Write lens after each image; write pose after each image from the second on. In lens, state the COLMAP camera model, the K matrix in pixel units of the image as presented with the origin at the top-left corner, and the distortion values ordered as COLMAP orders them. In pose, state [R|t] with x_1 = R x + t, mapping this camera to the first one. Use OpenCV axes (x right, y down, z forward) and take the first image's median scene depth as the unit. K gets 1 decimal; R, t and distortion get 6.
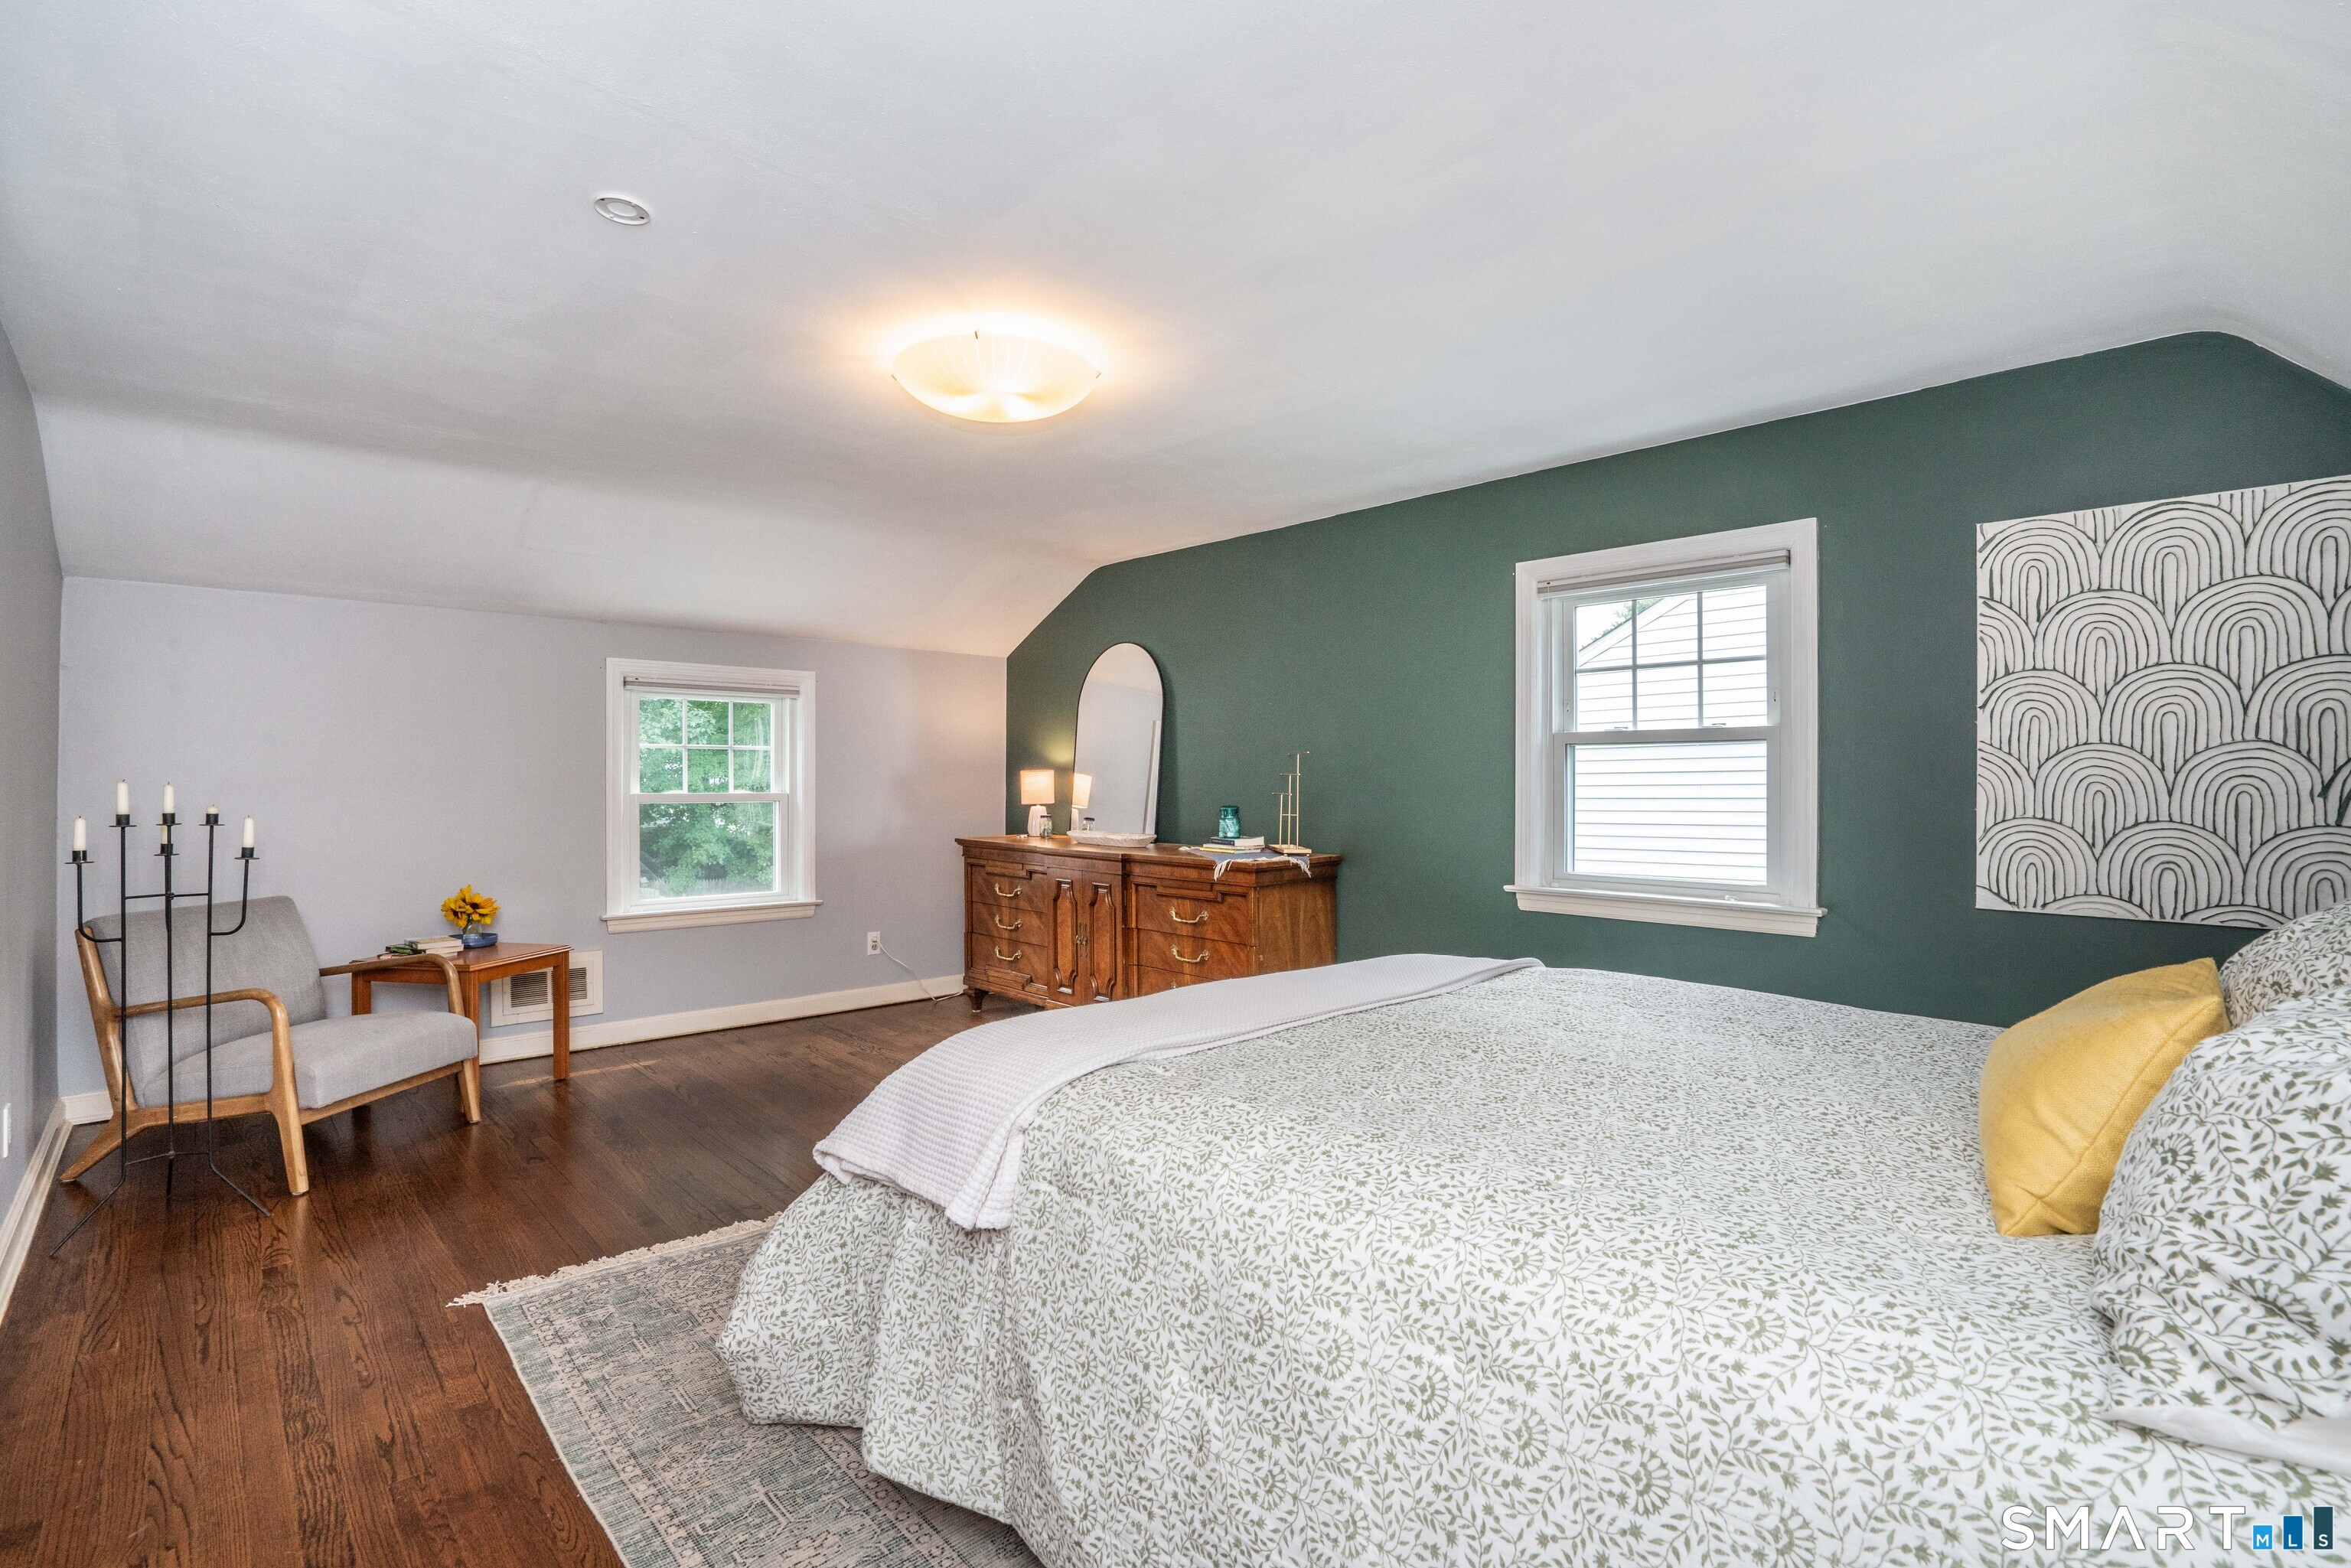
lens RADIAL K [[1106.3, 0, 1175.5], [0, 1106.3, 784.0], [0, 0, 1]] dist [-0.070403, 0.032125]
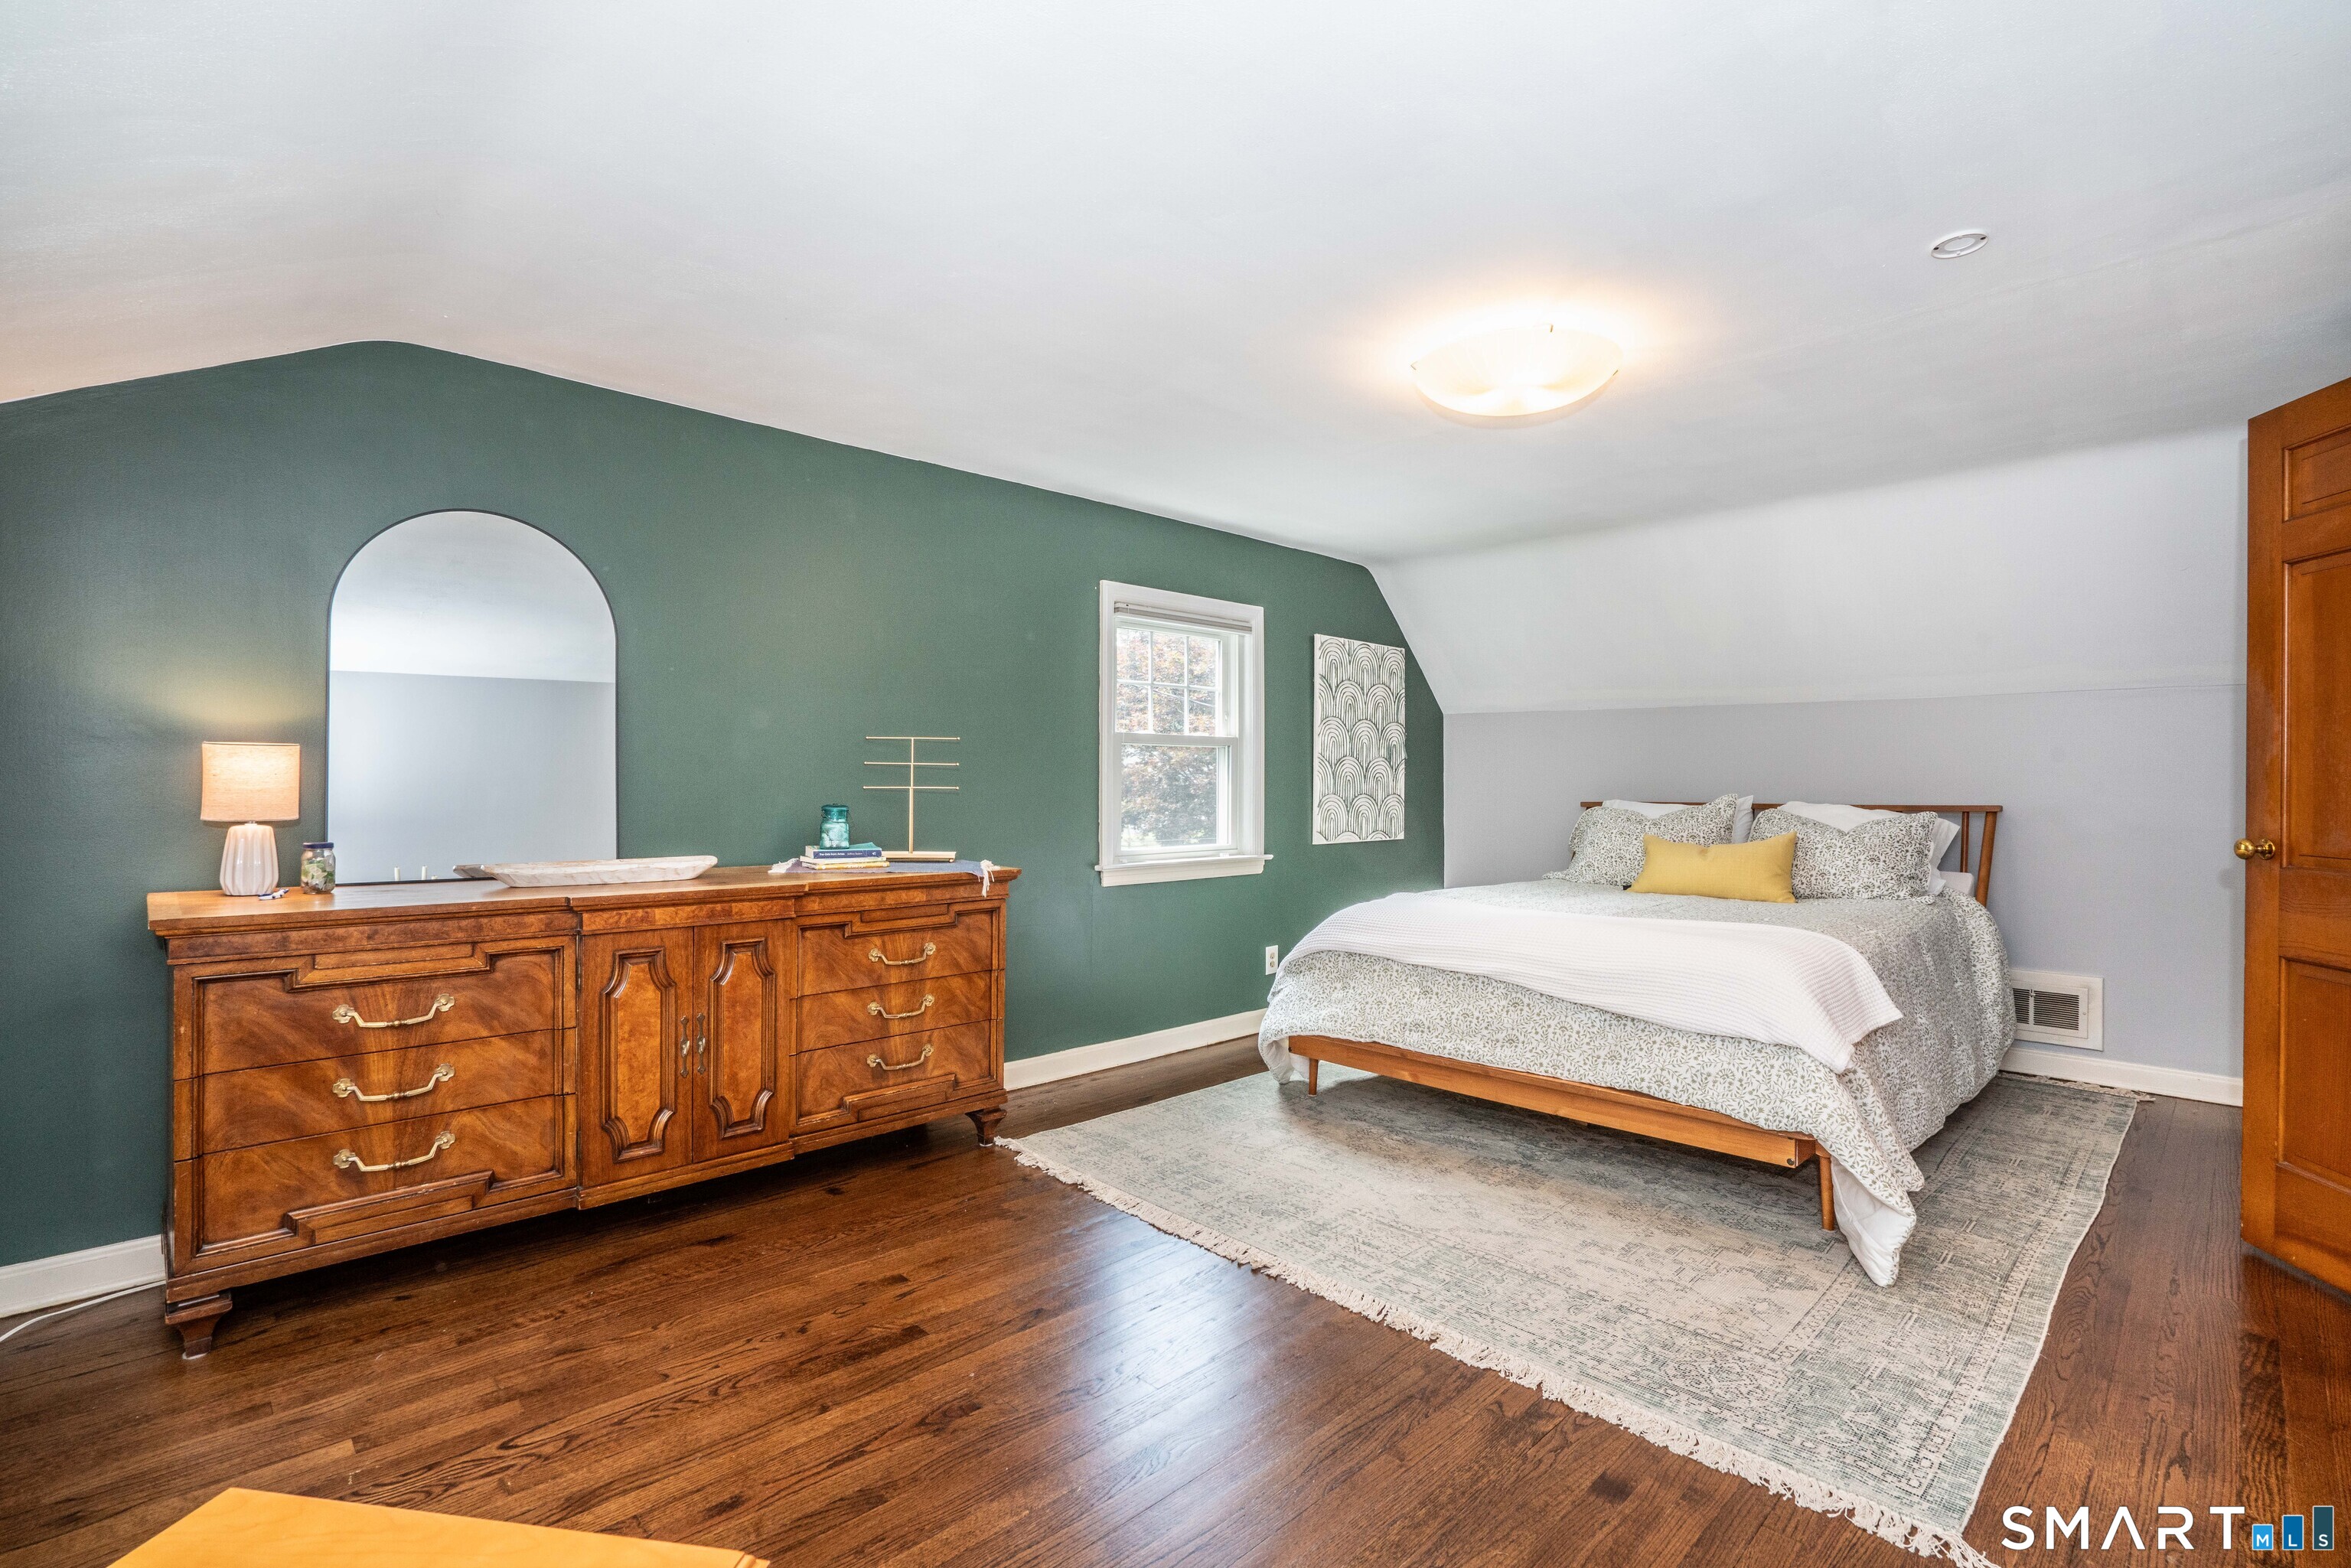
lens RADIAL K [[1106.3, 0, 1175.5], [0, 1106.3, 784.0], [0, 0, 1]] dist [-0.070403, 0.032125]
pose [[-0.039575, -0.010360, 0.999163, -1.007369], [-0.006588, 0.999927, 0.010107, -0.003779], [-0.999195, -0.006183, -0.039640, 1.182890]]
